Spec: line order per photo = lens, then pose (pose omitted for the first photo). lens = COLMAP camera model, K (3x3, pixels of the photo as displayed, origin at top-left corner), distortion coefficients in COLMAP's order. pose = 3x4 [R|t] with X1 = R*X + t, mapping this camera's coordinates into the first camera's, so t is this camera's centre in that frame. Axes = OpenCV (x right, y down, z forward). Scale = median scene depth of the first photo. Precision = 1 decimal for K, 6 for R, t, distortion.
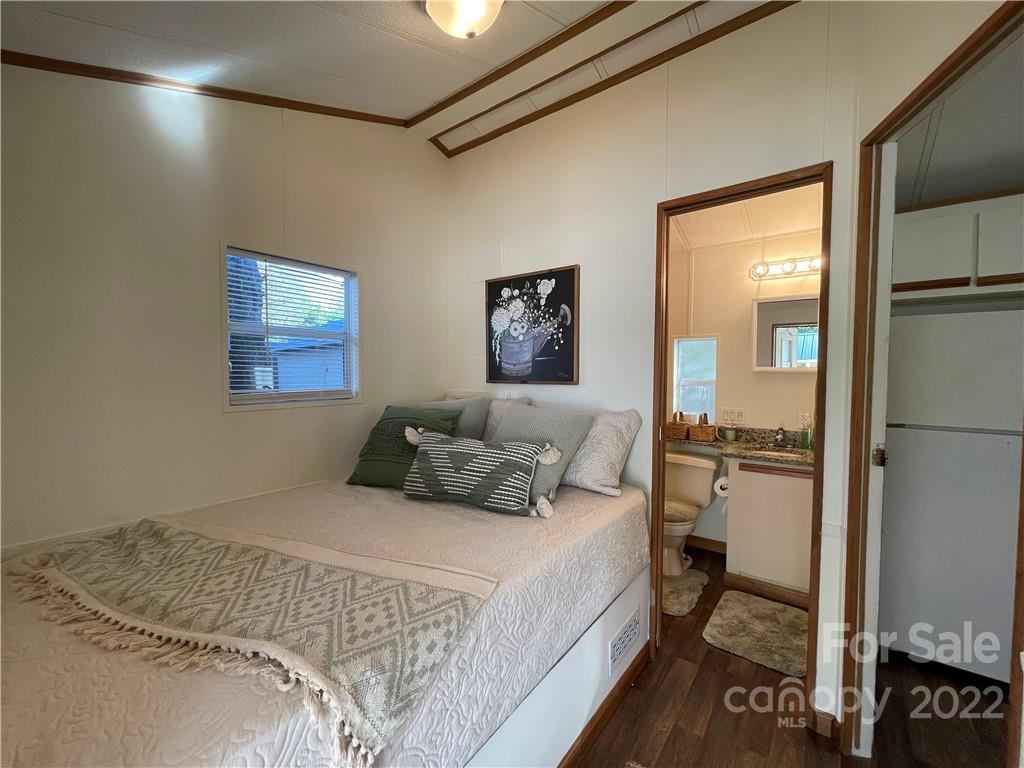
lens RADIAL K [[413.6, 0, 510.2], [0, 413.6, 386.5], [0, 0, 1]] dist [-0.002840, 0.000999]
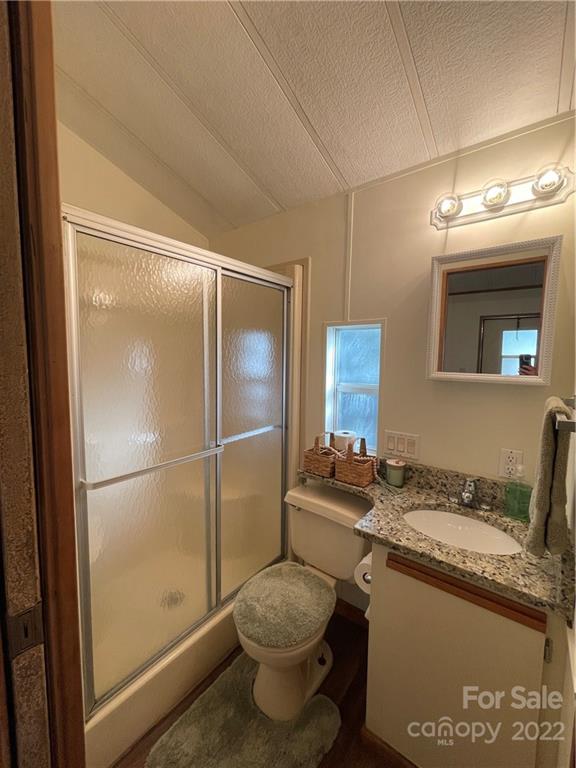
lens RADIAL K [[310.2, 0, 280.8], [0, 310.2, 382.8], [0, 0, 1]] dist [-0.002840, 0.000999]
pose [[0.999793, 0.009248, -0.018118, 0.367908], [-0.008330, 0.998708, 0.050122, -0.051963], [0.018558, -0.049960, 0.998579, 0.527506]]
